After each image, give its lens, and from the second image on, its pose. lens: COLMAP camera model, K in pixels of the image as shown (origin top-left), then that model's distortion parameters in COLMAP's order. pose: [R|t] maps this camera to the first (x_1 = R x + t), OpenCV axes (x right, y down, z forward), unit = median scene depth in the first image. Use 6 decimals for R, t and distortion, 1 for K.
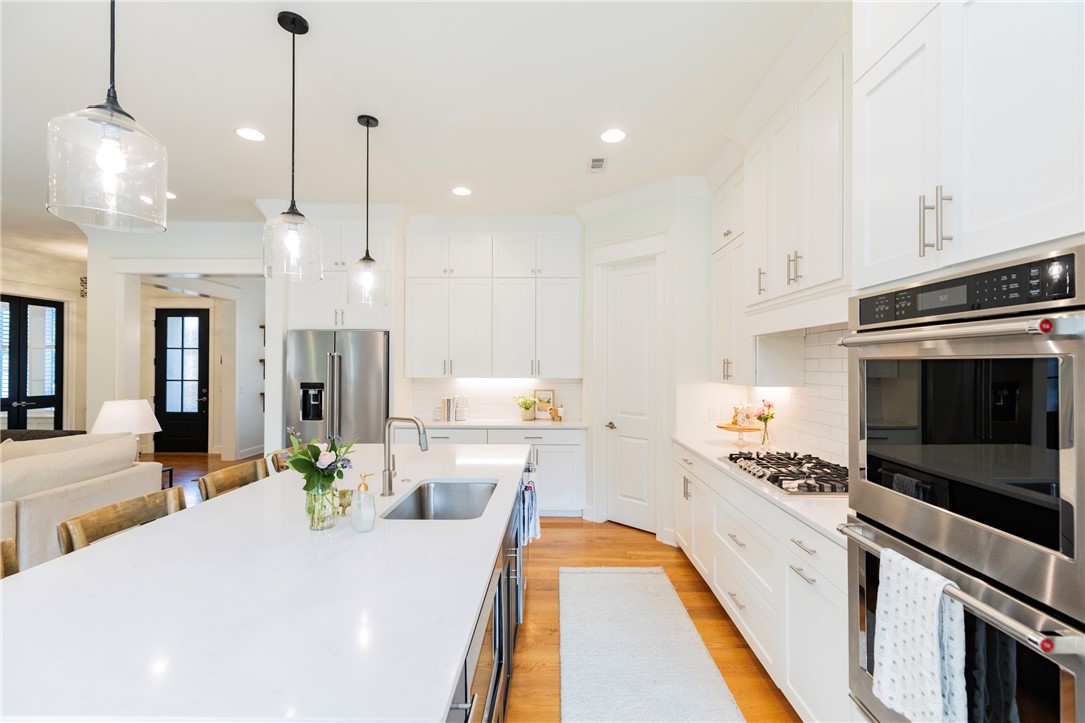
lens RADIAL K [[489.6, 0, 547.0], [0, 489.6, 362.7], [0, 0, 1]] dist [0.001605, -0.000346]
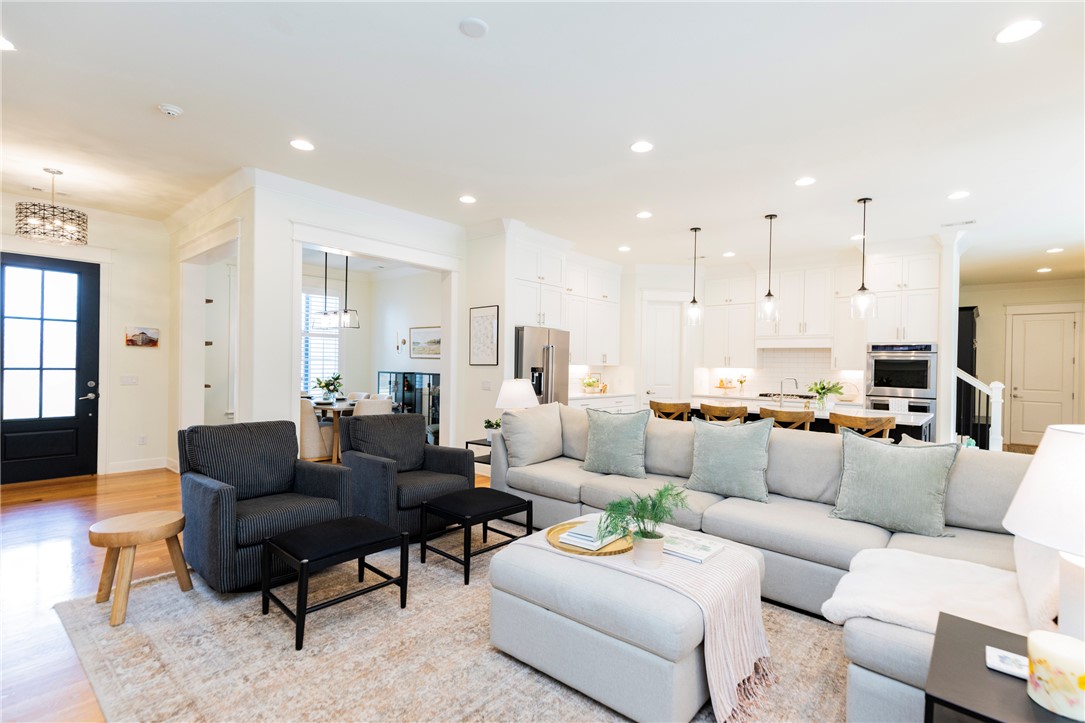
lens RADIAL K [[499.7, 0, 556.9], [0, 499.7, 368.4], [0, 0, 1]] dist [-0.000381, -0.000050]
pose [[0.636635, 0.001803, 0.771163, -1.476037], [-0.020153, 0.999695, 0.014301, 0.022295], [-0.770902, -0.024646, 0.636477, 0.108790]]
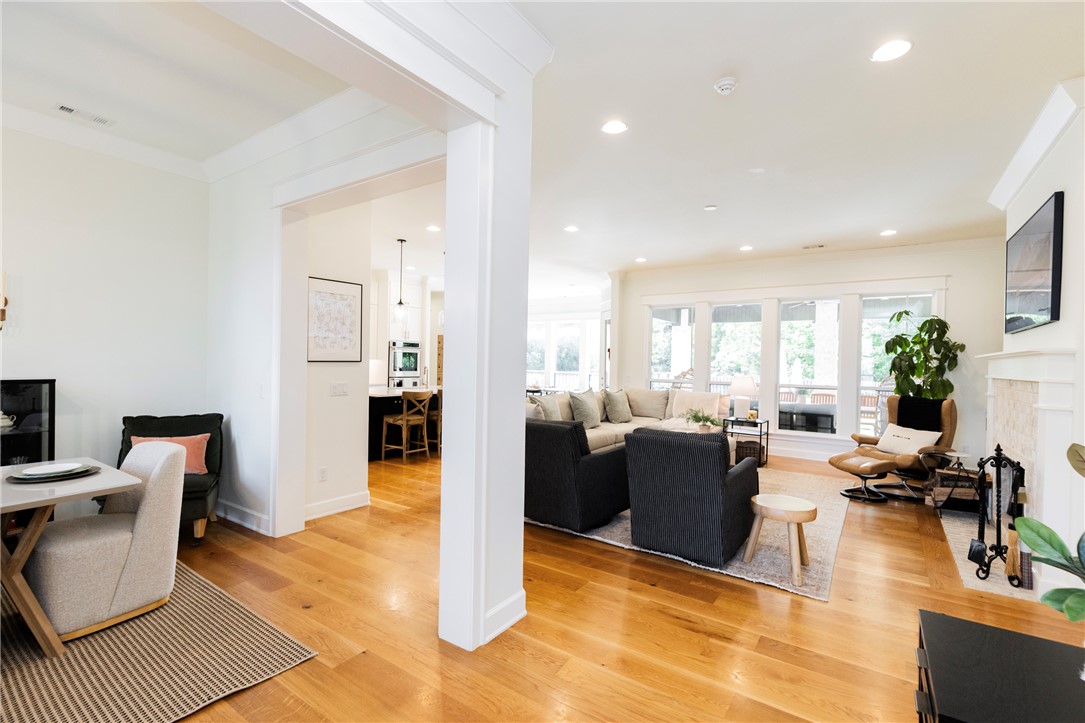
lens RADIAL K [[489.6, 0, 547.0], [0, 489.6, 362.7], [0, 0, 1]] dist [0.001605, -0.000346]
pose [[-0.834322, -0.020574, 0.550894, -1.430090], [-0.025679, 0.999669, -0.001558, 0.030054], [-0.550680, -0.015446, -0.834574, 1.655532]]
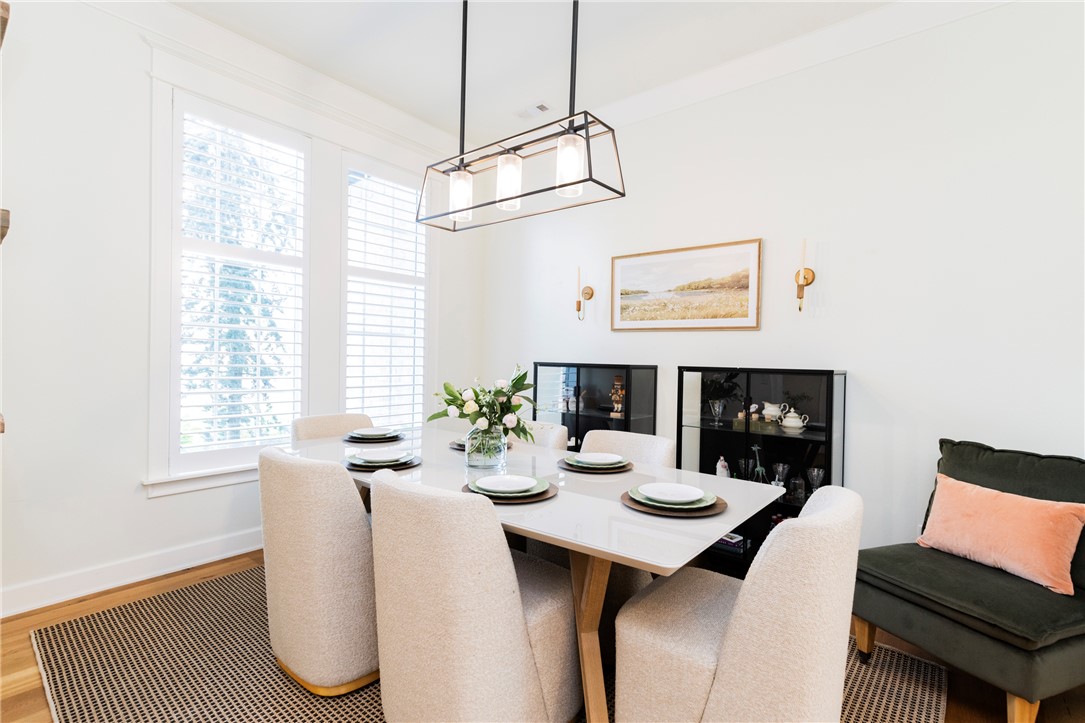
lens RADIAL K [[498.9, 0, 561.0], [0, 498.9, 356.9], [0, 0, 1]] dist [-0.001132, -0.000237]
pose [[0.613581, 0.008459, 0.789587, -1.028880], [-0.025832, 0.999622, 0.009364, 0.059358], [-0.789209, -0.026142, 0.613568, 1.358167]]
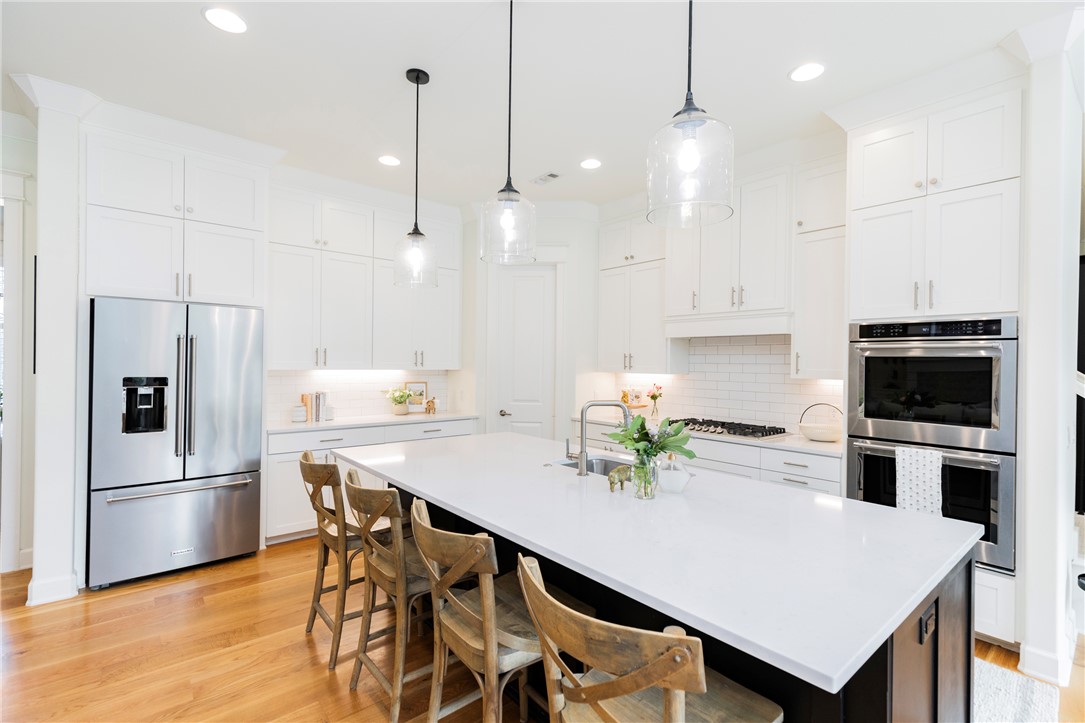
lens RADIAL K [[495.2, 0, 554.0], [0, 495.2, 363.9], [0, 0, 1]] dist [0.002604, 0.000000]
pose [[0.747227, 0.004512, 0.664554, -0.512864], [-0.014427, 0.999851, 0.009434, 0.007558], [-0.664413, -0.016637, 0.747181, 0.109128]]
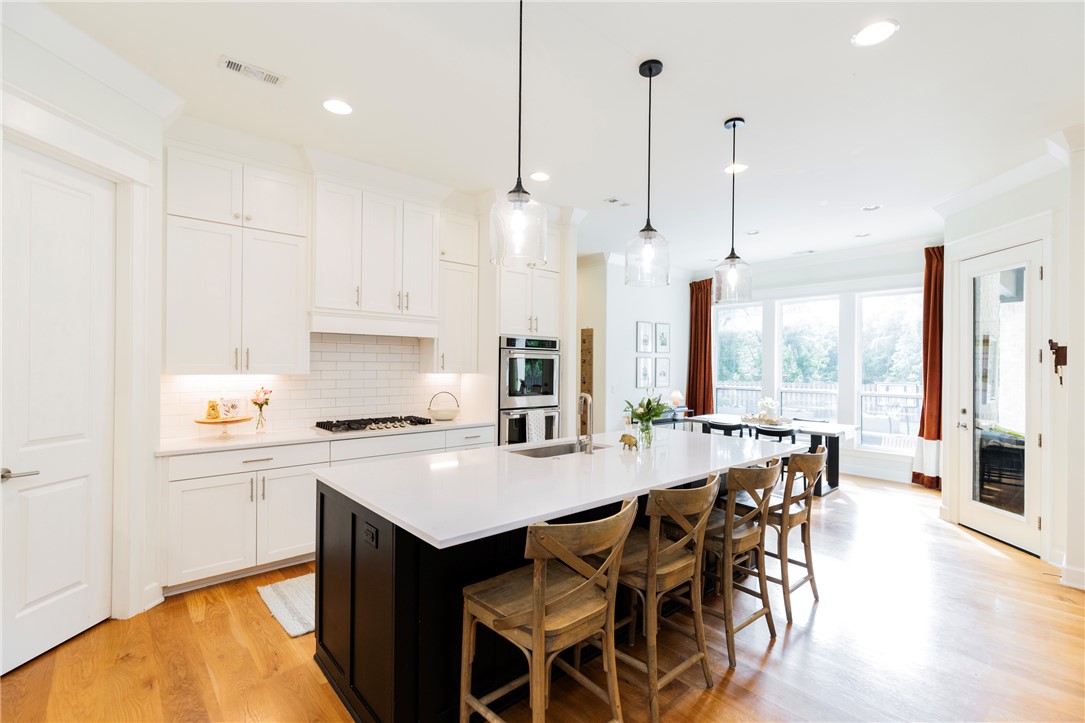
lens RADIAL K [[489.6, 0, 547.0], [0, 489.6, 362.7], [0, 0, 1]] dist [0.001605, -0.000346]
pose [[-0.679923, -0.006177, 0.733257, -0.574107], [-0.016667, 0.999836, -0.007033, 0.013528], [-0.733094, -0.017003, -0.679915, 0.939243]]
